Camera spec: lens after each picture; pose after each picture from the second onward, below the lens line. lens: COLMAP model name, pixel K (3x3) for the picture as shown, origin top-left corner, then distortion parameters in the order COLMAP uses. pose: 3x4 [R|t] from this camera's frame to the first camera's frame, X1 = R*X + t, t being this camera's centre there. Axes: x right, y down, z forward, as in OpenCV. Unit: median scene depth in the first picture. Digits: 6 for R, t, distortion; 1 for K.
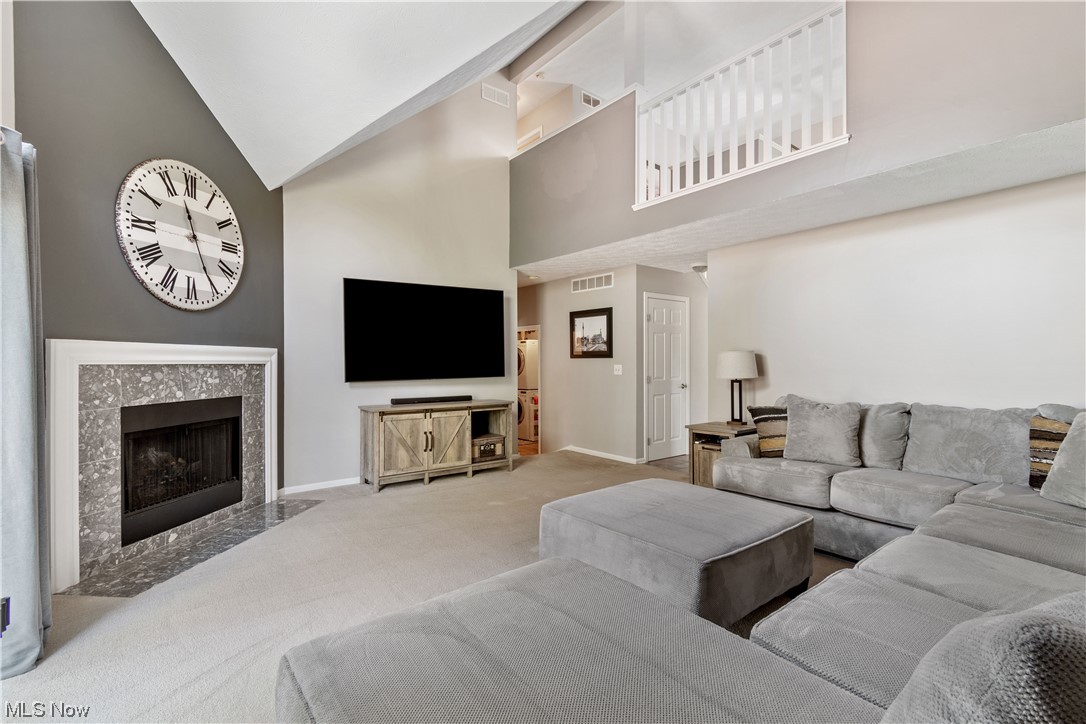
lens RADIAL K [[489.1, 0, 558.6], [0, 489.1, 358.5], [0, 0, 1]] dist [0.001211, 0.000147]
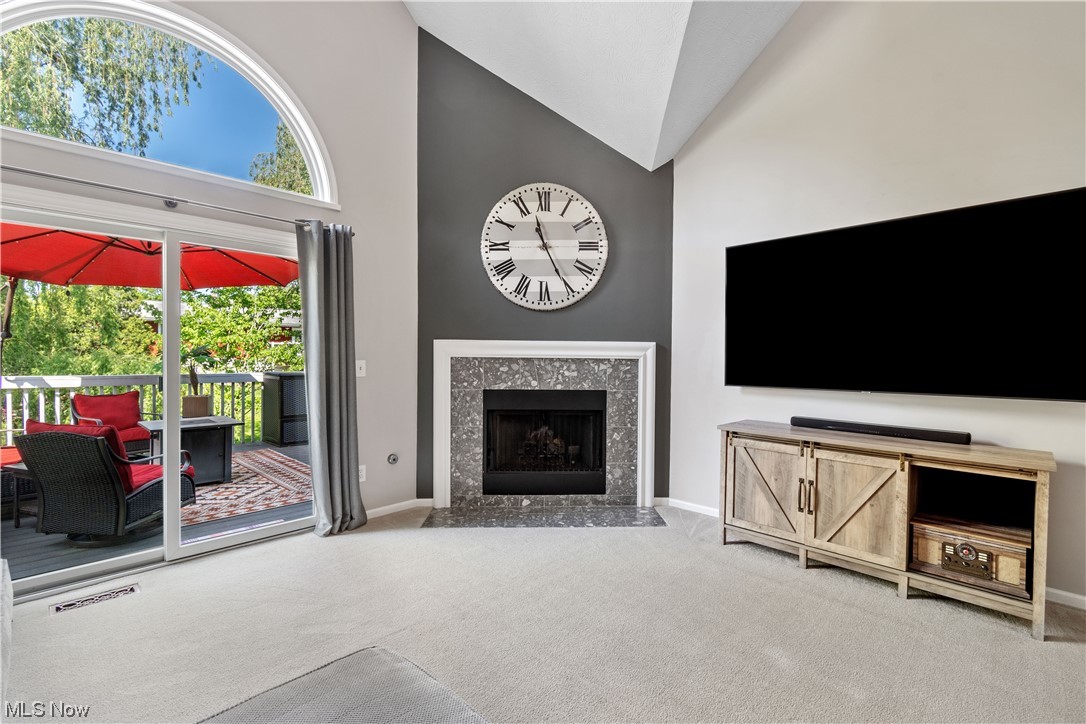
lens RADIAL K [[489.1, 0, 558.6], [0, 489.1, 358.5], [0, 0, 1]] dist [0.001211, 0.000147]
pose [[0.134362, 0.017578, -0.990776, 0.381534], [-0.003650, 0.999845, 0.017244, -0.006806], [0.990926, 0.001300, 0.134406, 0.876982]]
